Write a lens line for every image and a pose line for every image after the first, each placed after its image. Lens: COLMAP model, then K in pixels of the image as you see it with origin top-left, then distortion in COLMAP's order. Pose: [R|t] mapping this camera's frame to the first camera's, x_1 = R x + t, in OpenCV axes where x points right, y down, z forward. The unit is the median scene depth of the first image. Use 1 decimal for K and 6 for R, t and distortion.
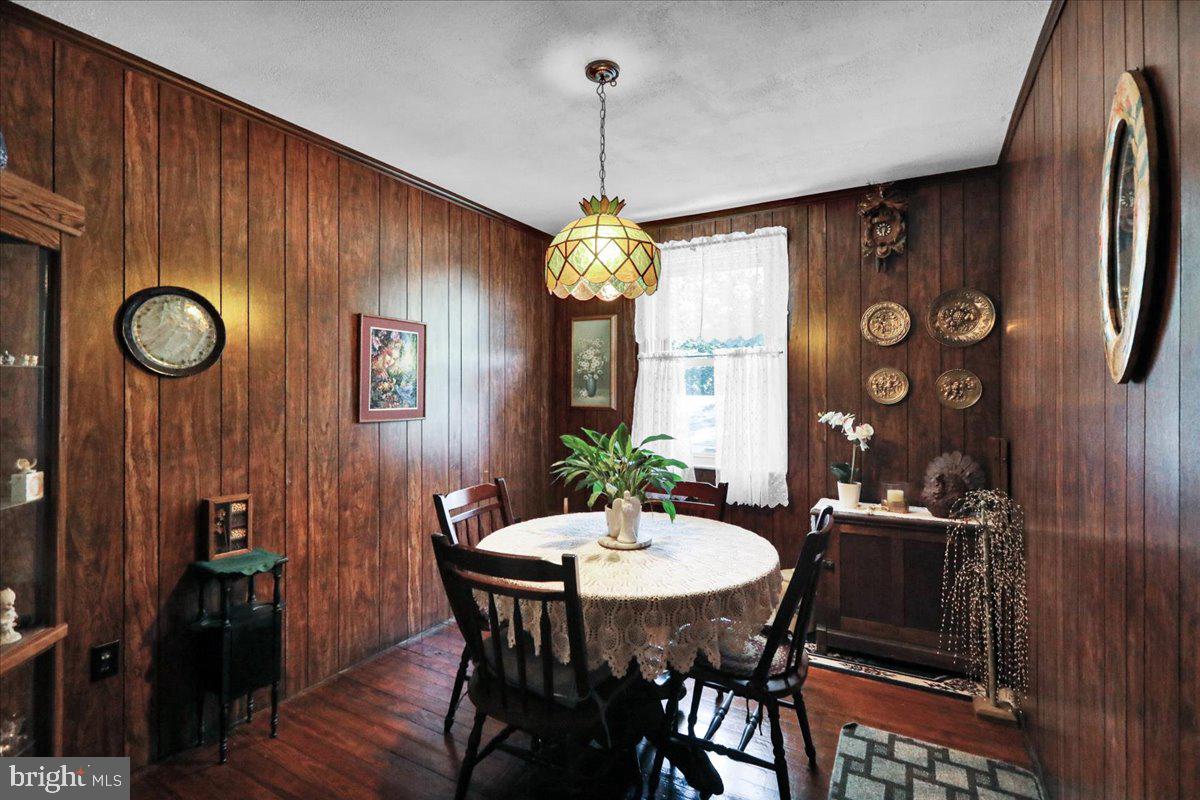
lens RADIAL K [[566.3, 0, 599.9], [0, 566.3, 395.1], [0, 0, 1]] dist [0.003572, 0.000189]
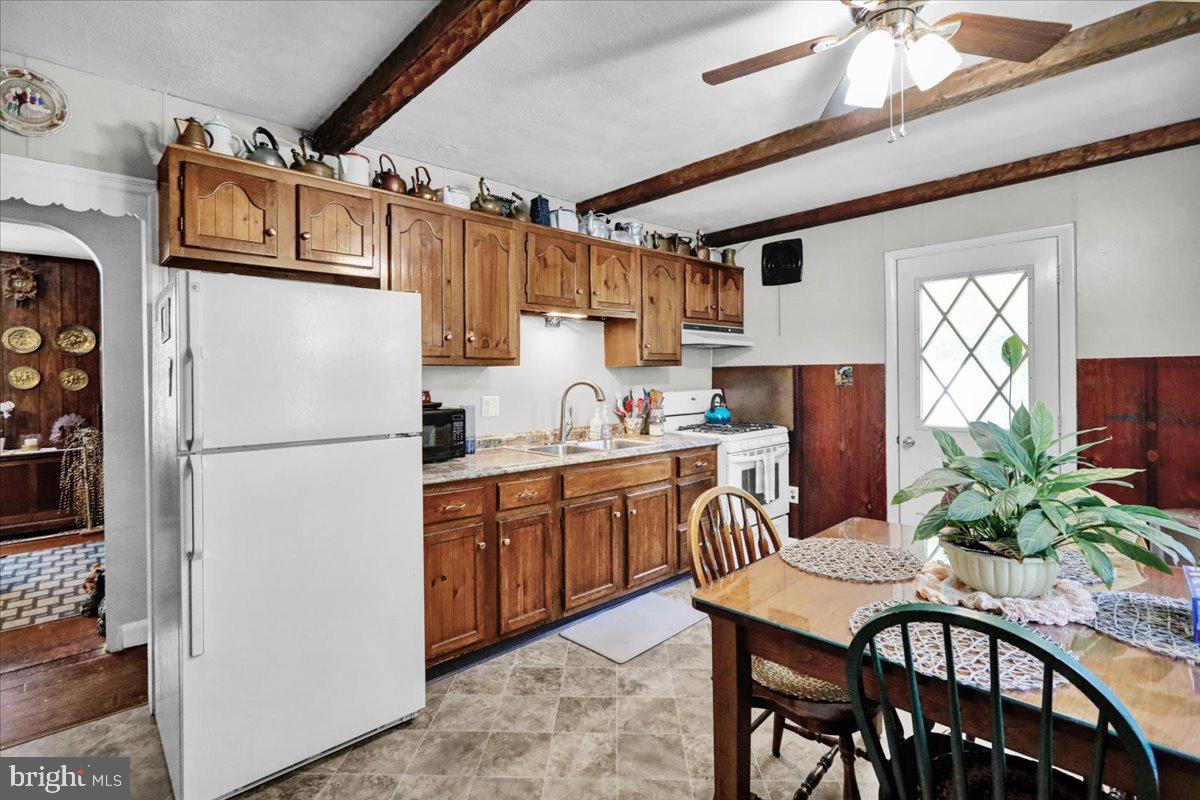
lens RADIAL K [[566.3, 0, 583.2], [0, 566.3, 375.6], [0, 0, 1]] dist [0.003572, 0.000189]
pose [[0.306051, -0.004717, 0.952003, -0.577142], [0.010227, 0.999946, 0.001667, -0.009123], [-0.951960, 0.009226, 0.306083, -1.068729]]
